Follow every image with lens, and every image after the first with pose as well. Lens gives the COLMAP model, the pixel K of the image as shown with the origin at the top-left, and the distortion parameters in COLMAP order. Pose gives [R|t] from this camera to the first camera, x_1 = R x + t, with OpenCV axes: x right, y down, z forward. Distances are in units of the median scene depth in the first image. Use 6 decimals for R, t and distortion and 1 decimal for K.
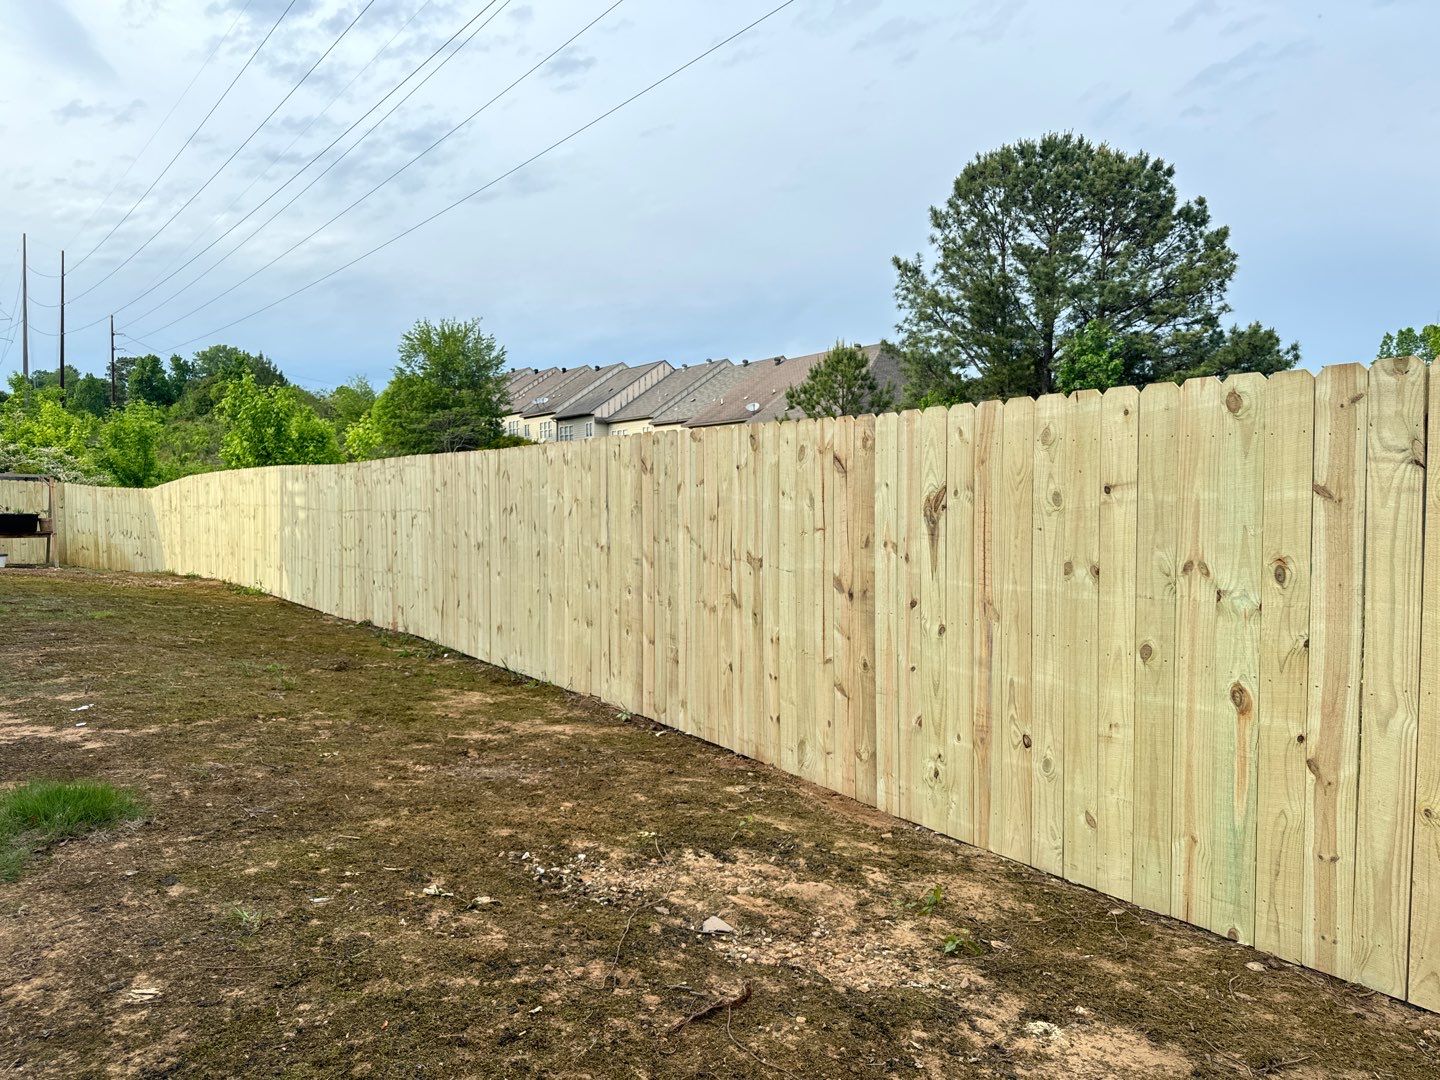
lens RADIAL K [[1009.9, 0, 712.1], [0, 1009.9, 549.7], [0, 0, 1]] dist [0.145187, -0.266823]
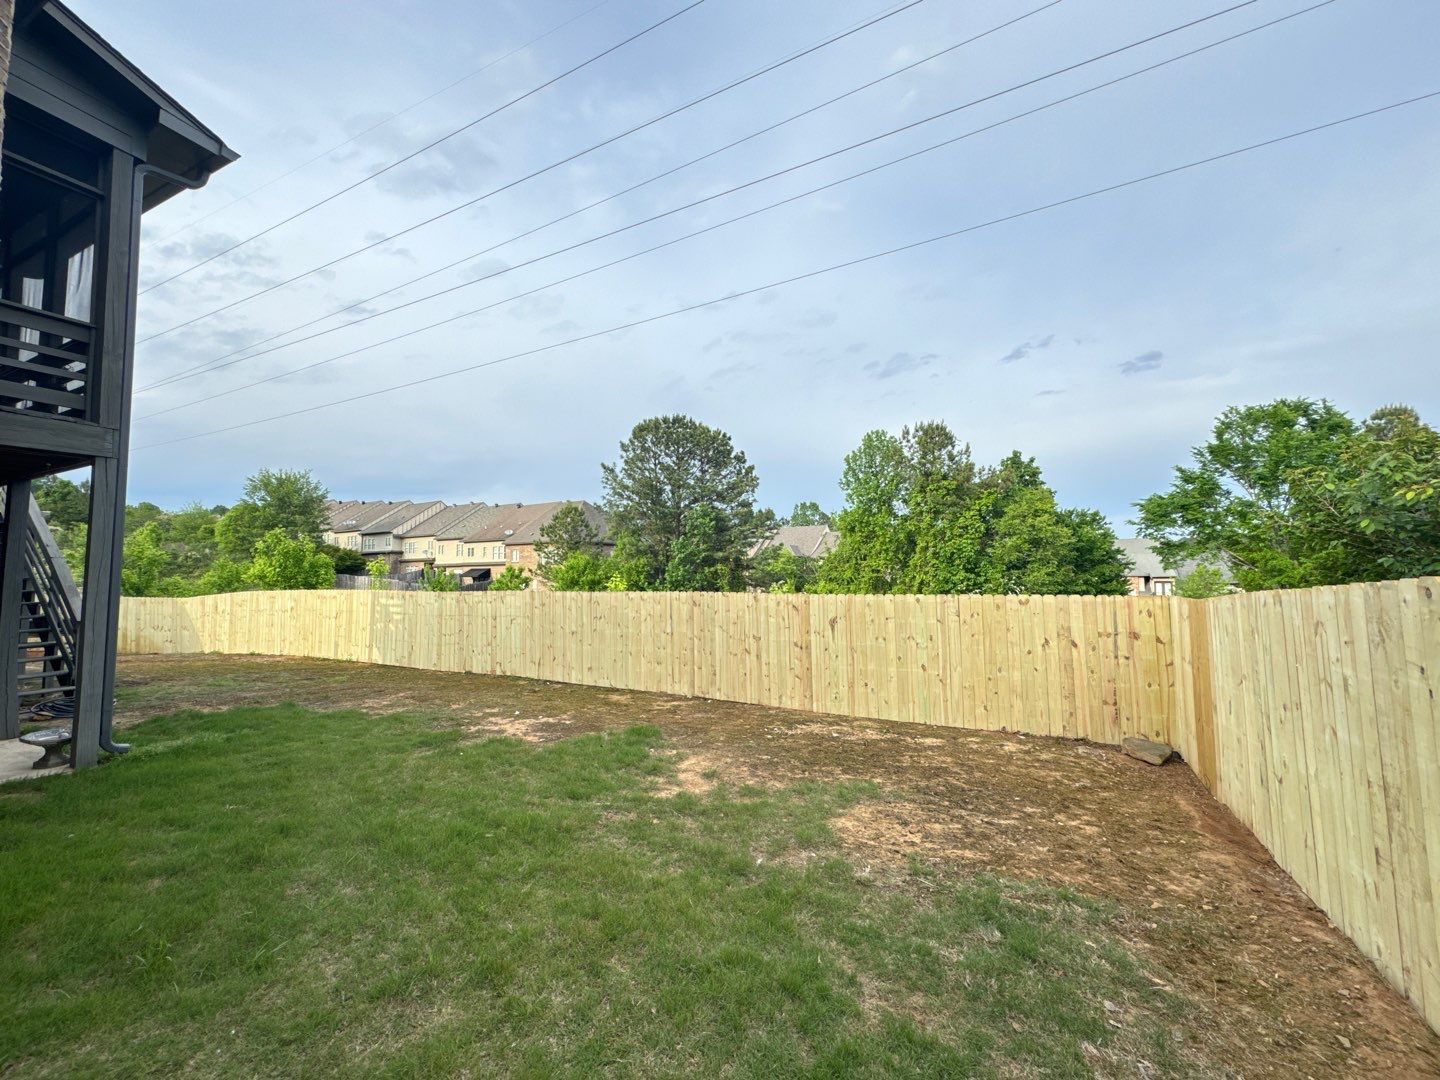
lens RADIAL K [[575.8, 0, 720.4], [0, 575.8, 541.2], [0, 0, 1]] dist [-0.000728, 0.000049]
pose [[0.895476, 0.015147, 0.444853, -0.745164], [0.035024, 0.993924, -0.104344, -0.090411], [-0.443730, 0.109018, 0.889505, -0.473160]]
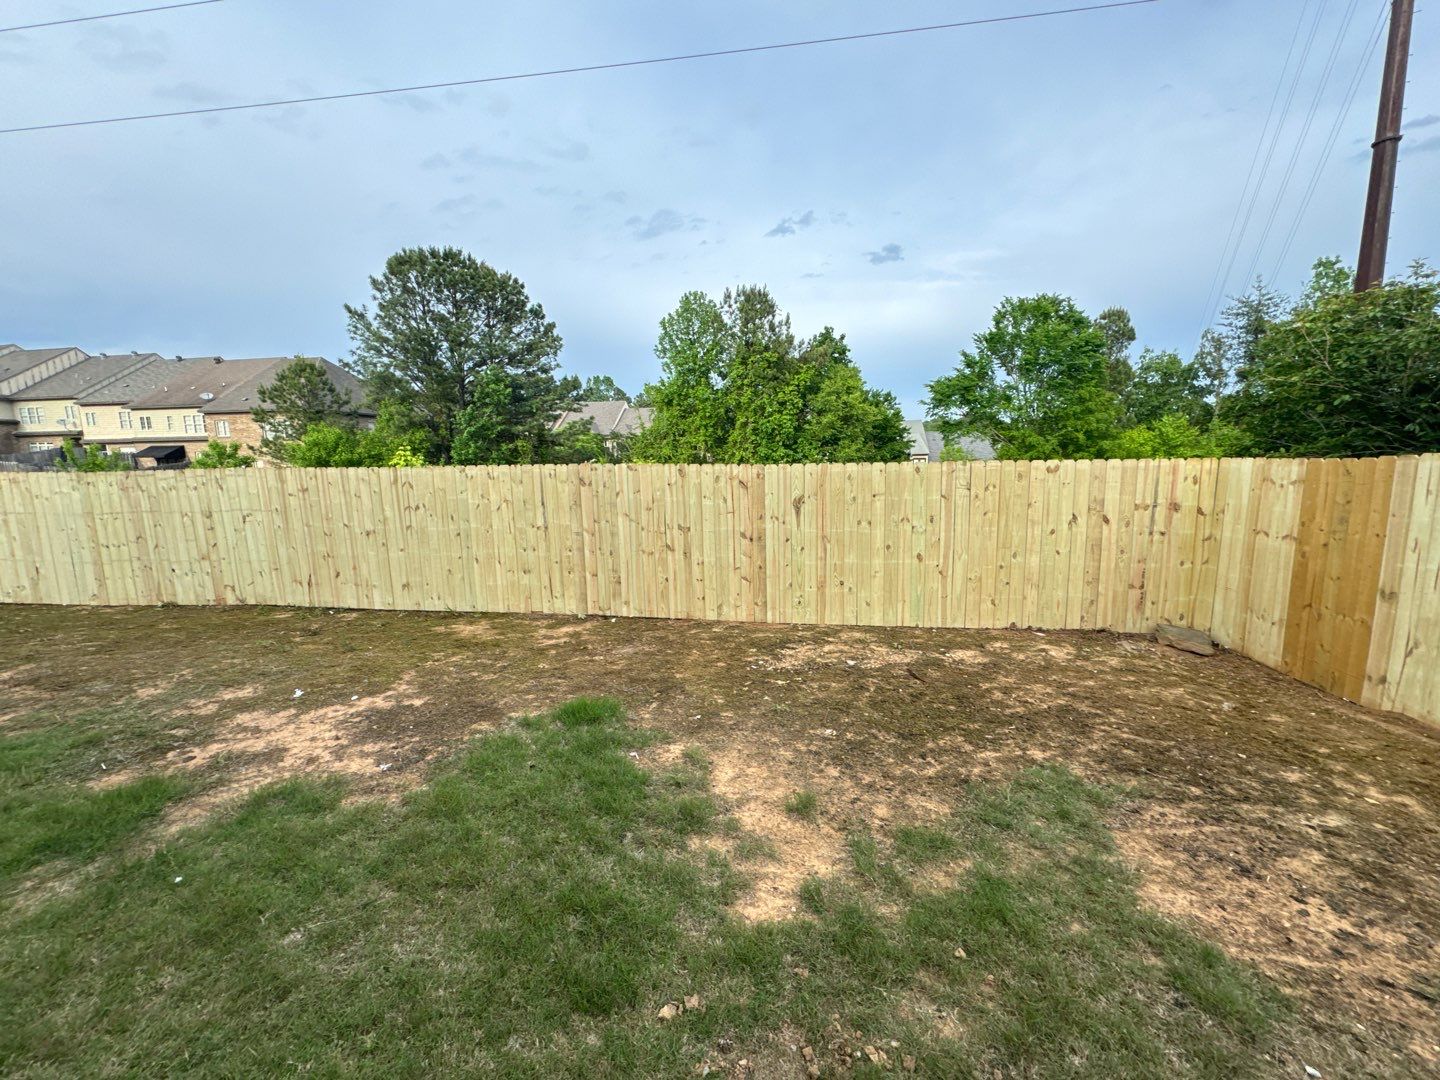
lens RADIAL K [[574.0, 0, 721.8], [0, 574.0, 541.3], [0, 0, 1]] dist [0.000603, 0.000173]
pose [[0.676175, -0.122939, 0.726412, -0.705450], [0.053035, 0.991544, 0.118443, -0.090849], [-0.734830, -0.041563, 0.676977, 0.104635]]
